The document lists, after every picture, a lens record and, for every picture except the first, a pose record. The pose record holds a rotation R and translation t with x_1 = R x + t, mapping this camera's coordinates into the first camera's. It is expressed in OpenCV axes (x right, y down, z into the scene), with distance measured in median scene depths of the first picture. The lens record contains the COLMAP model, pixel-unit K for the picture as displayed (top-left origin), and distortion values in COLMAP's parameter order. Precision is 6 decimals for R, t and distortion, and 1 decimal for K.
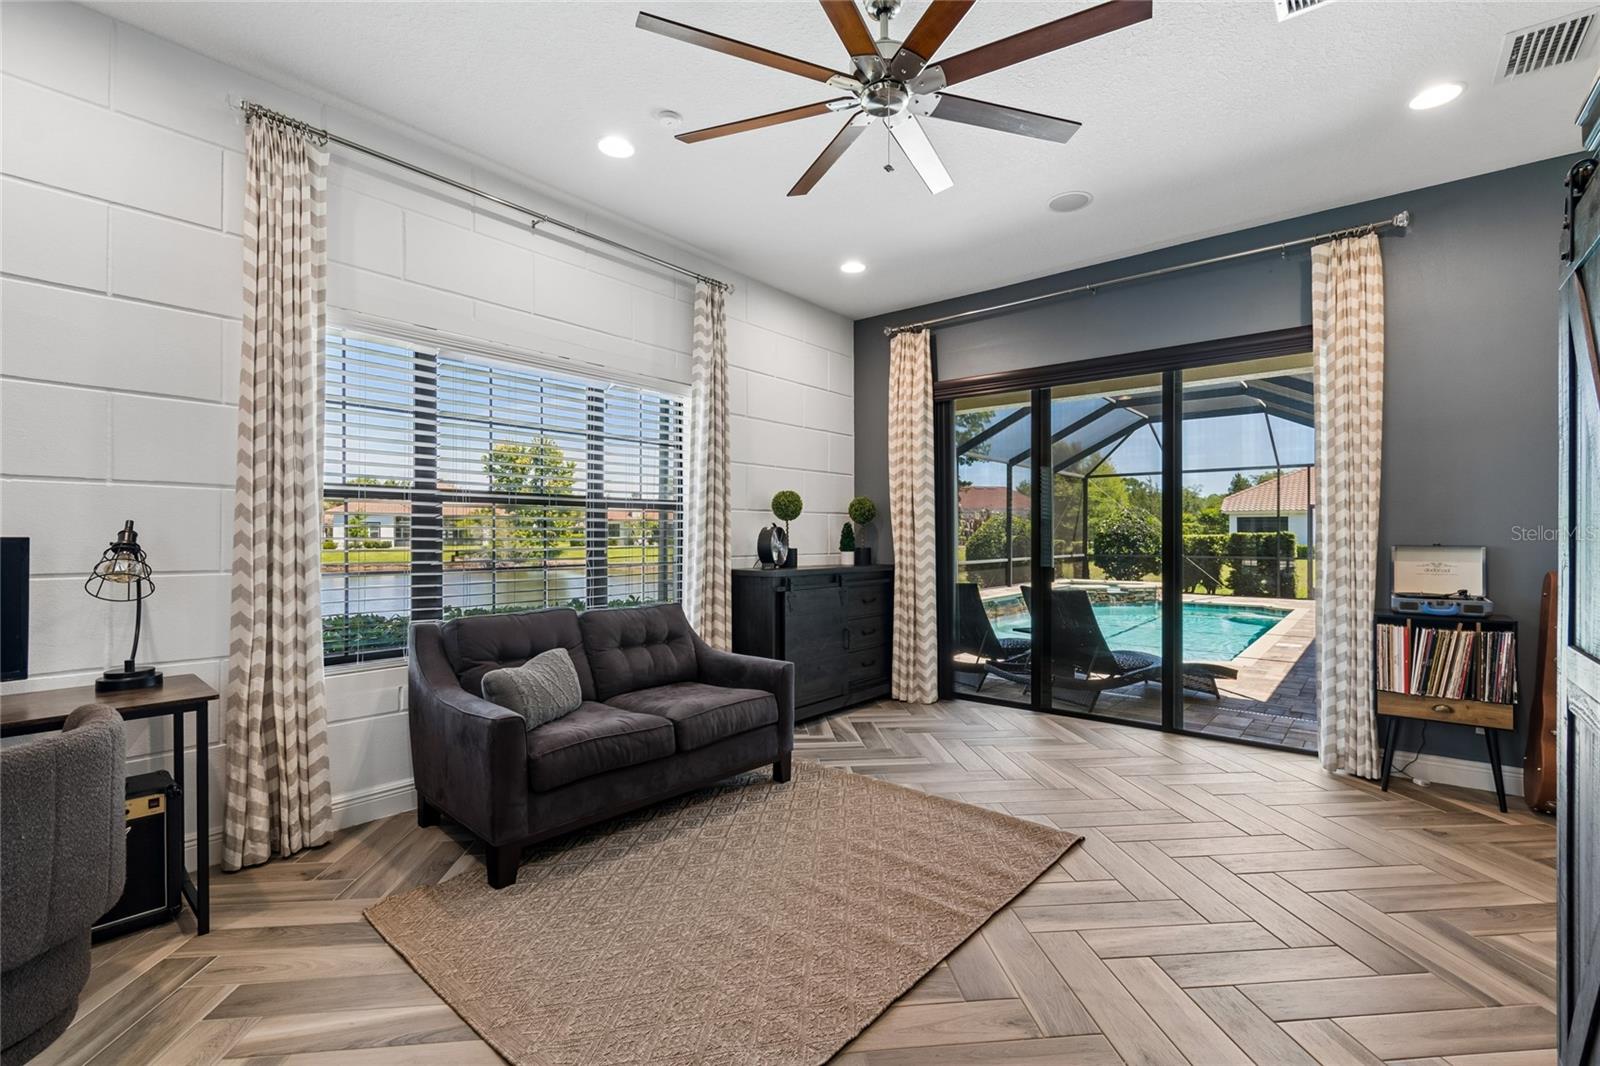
lens RADIAL K [[709.8, 0, 812.4], [0, 709.8, 542.1], [0, 0, 1]] dist [0.002462, -0.000091]
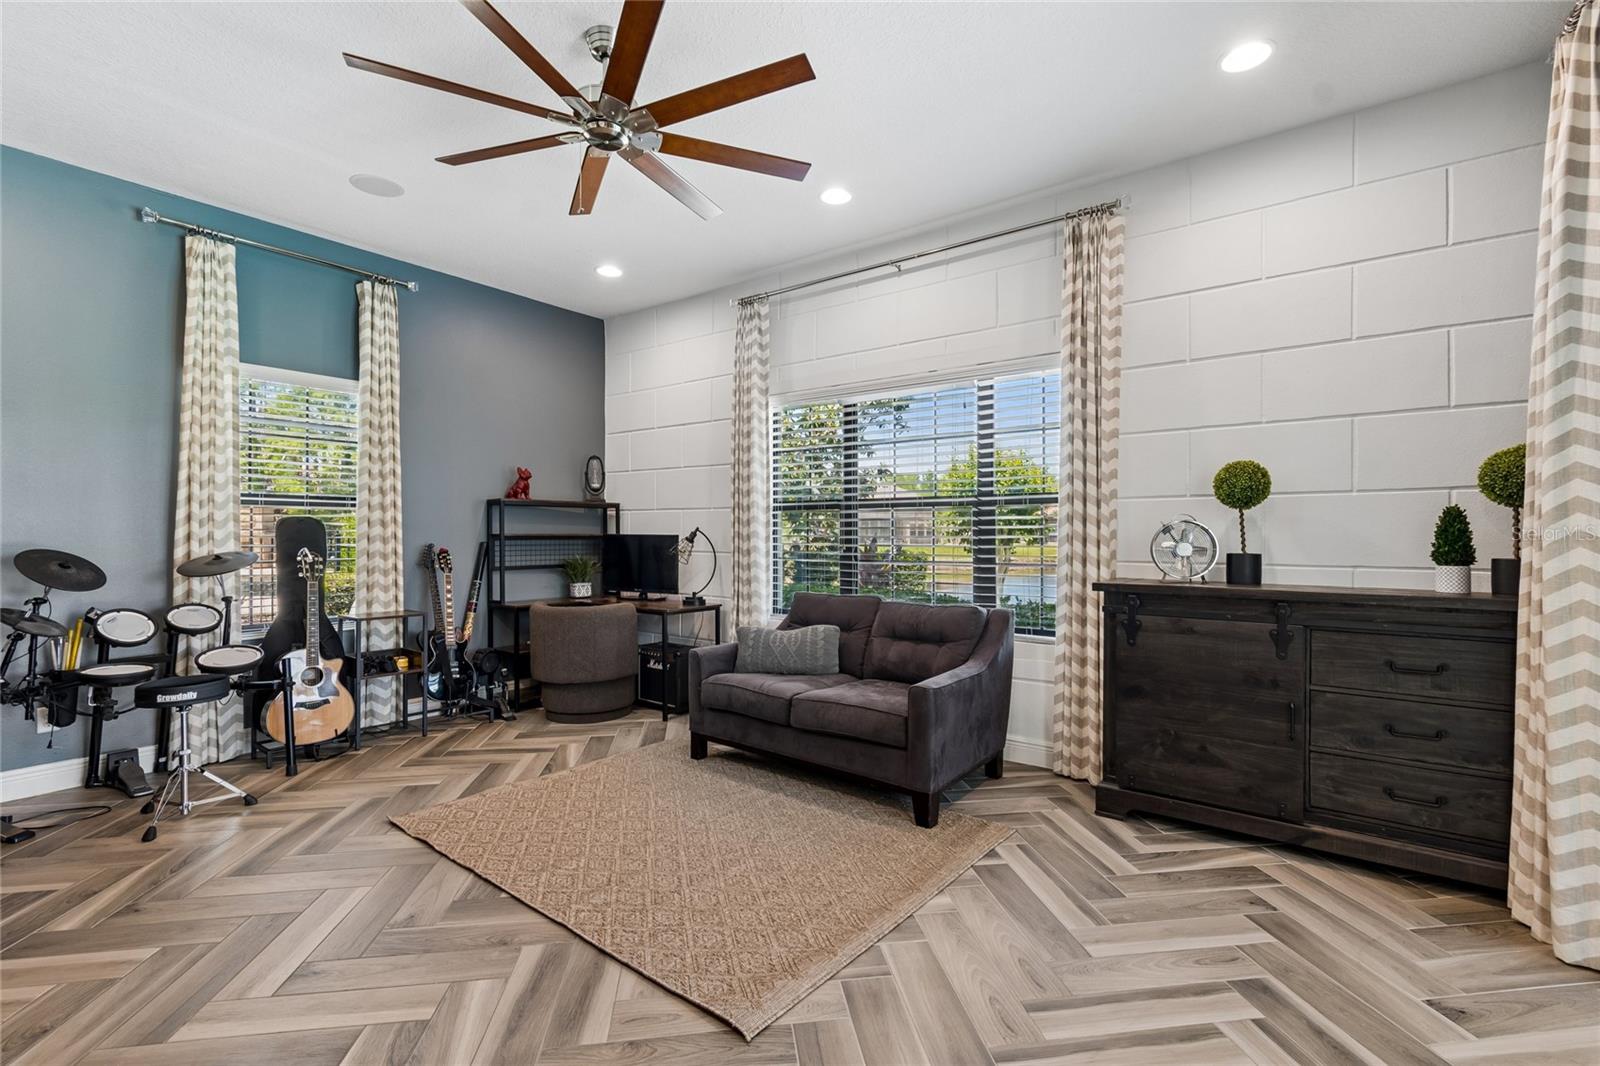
lens RADIAL K [[709.8, 0, 812.4], [0, 709.8, 542.1], [0, 0, 1]] dist [0.002462, -0.000091]
pose [[0.045581, 0.003964, -0.998953, 0.679292], [-0.012291, 0.999919, 0.003407, 0.001429], [0.998885, 0.012122, 0.045626, 0.712263]]
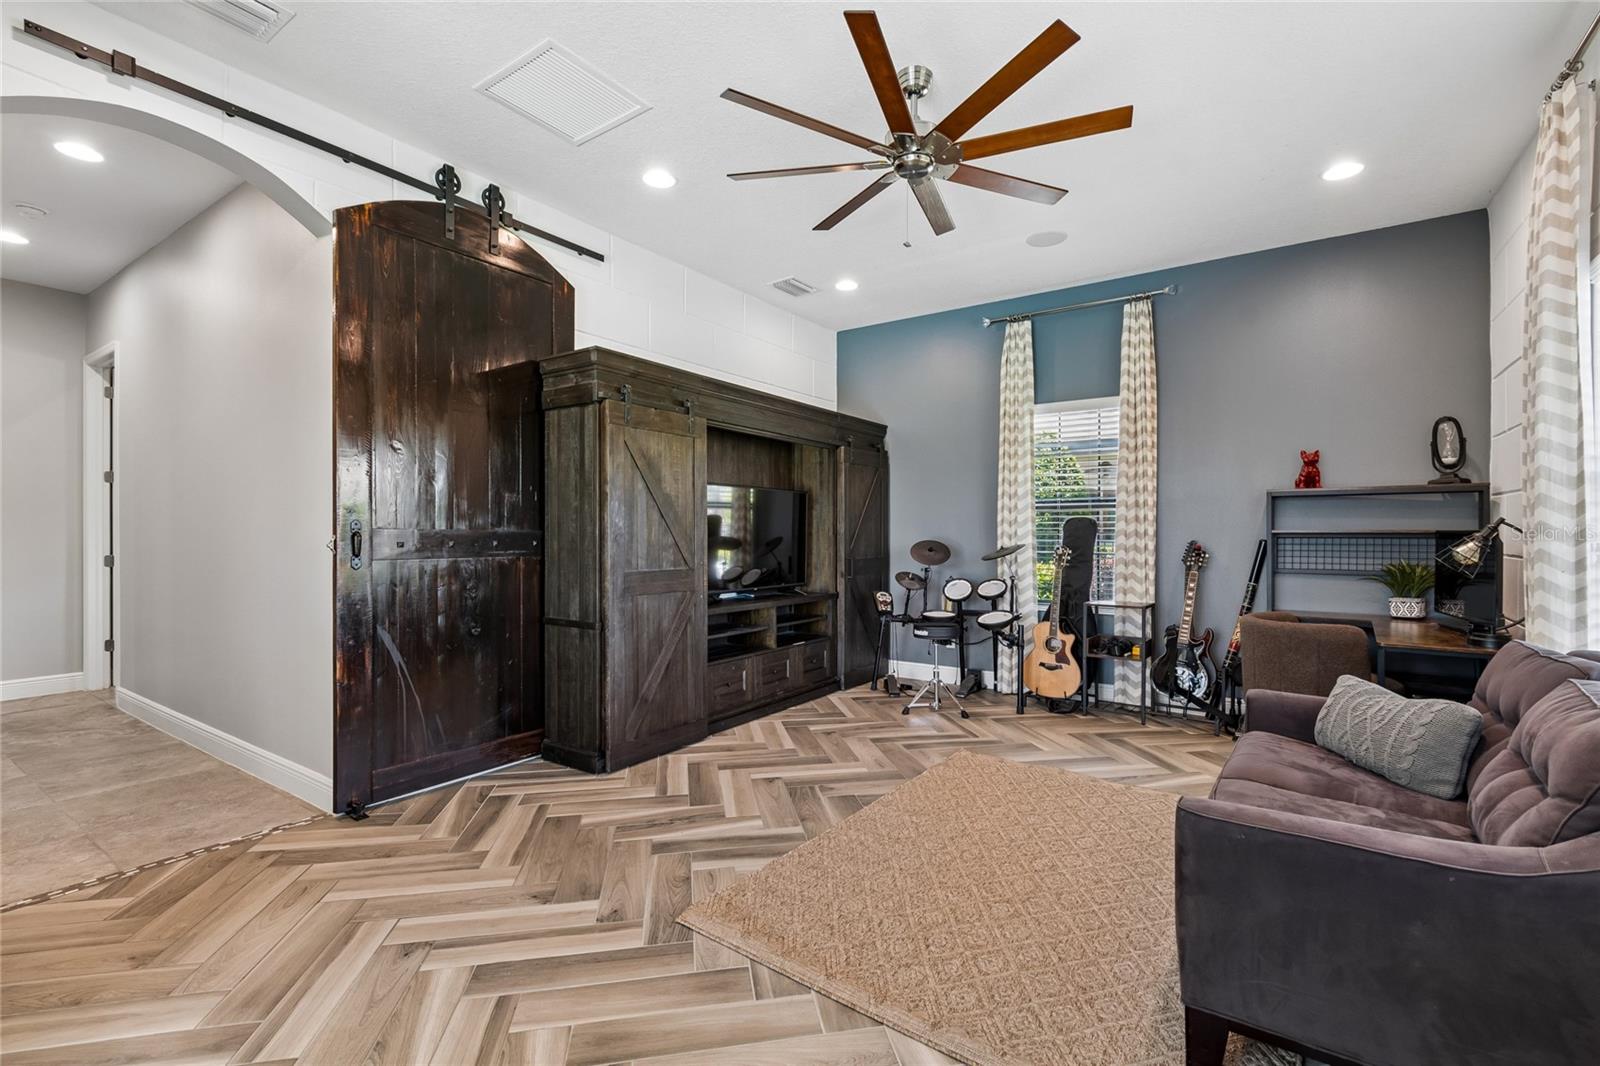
lens RADIAL K [[709.8, 0, 812.4], [0, 709.8, 542.1], [0, 0, 1]] dist [0.002462, -0.000091]
pose [[-0.996505, -0.001006, -0.083522, 0.210719], [-0.003543, 0.999537, 0.030232, -0.014467], [0.083453, 0.030422, -0.996047, 1.235062]]
